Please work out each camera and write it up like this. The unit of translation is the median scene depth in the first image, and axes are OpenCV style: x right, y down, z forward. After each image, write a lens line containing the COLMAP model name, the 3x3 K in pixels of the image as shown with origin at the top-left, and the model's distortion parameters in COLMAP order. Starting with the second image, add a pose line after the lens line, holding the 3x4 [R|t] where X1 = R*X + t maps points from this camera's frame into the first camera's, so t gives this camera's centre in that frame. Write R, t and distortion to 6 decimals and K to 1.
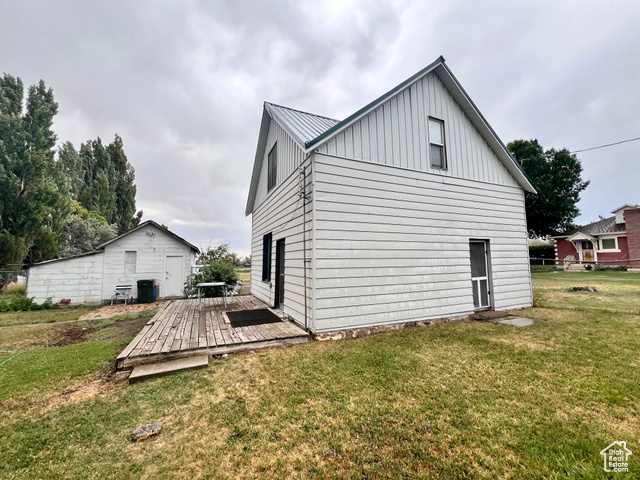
lens RADIAL K [[262.5, 0, 319.1], [0, 262.5, 238.6], [0, 0, 1]] dist [0.001138, -0.000374]
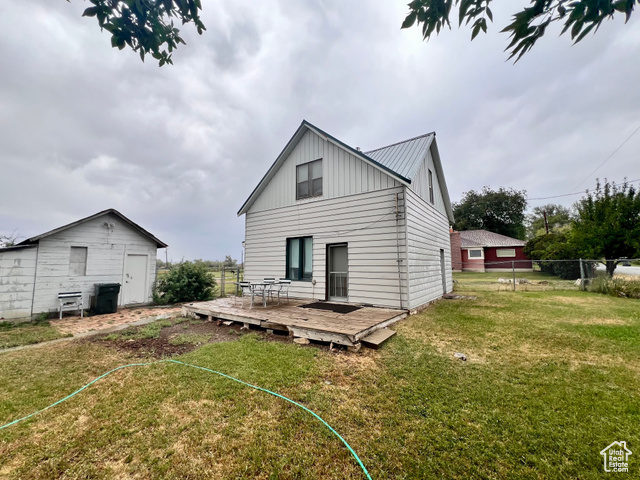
lens RADIAL K [[262.5, 0, 319.8], [0, 262.5, 237.9], [0, 0, 1]] dist [0.001138, -0.000374]
pose [[0.861272, 0.056943, 0.504943, -0.514845], [-0.048651, 0.998377, -0.029605, 0.011192], [-0.505809, 0.000932, 0.862645, -0.004688]]
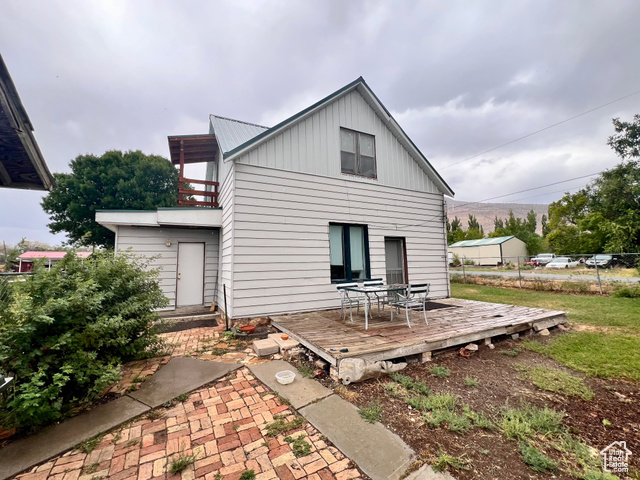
lens RADIAL K [[262.5, 0, 319.1], [0, 262.5, 238.4], [0, 0, 1]] dist [0.001138, -0.000374]
pose [[-0.051929, 0.110272, 0.992544, -0.760921], [-0.071289, 0.990940, -0.113824, 0.097831], [-0.996103, -0.076668, -0.043597, 0.850562]]
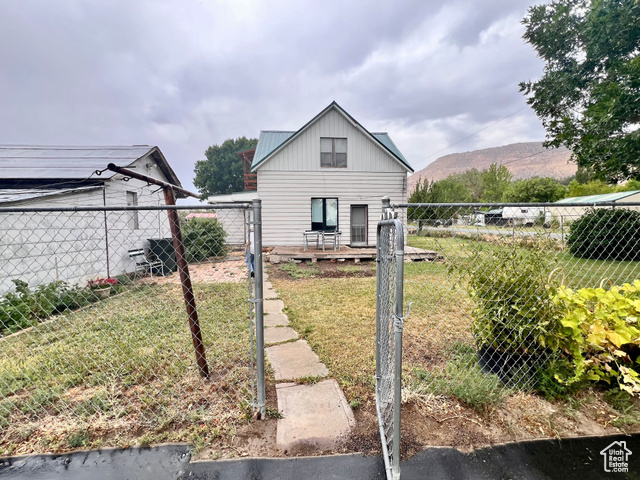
lens RADIAL K [[262.5, 0, 318.7], [0, 262.5, 238.8], [0, 0, 1]] dist [0.001138, -0.000374]
pose [[0.330524, -0.041564, 0.942882, -1.161763], [-0.082097, 0.993977, 0.072595, 0.076324], [-0.940220, -0.101402, 0.325121, 0.416196]]
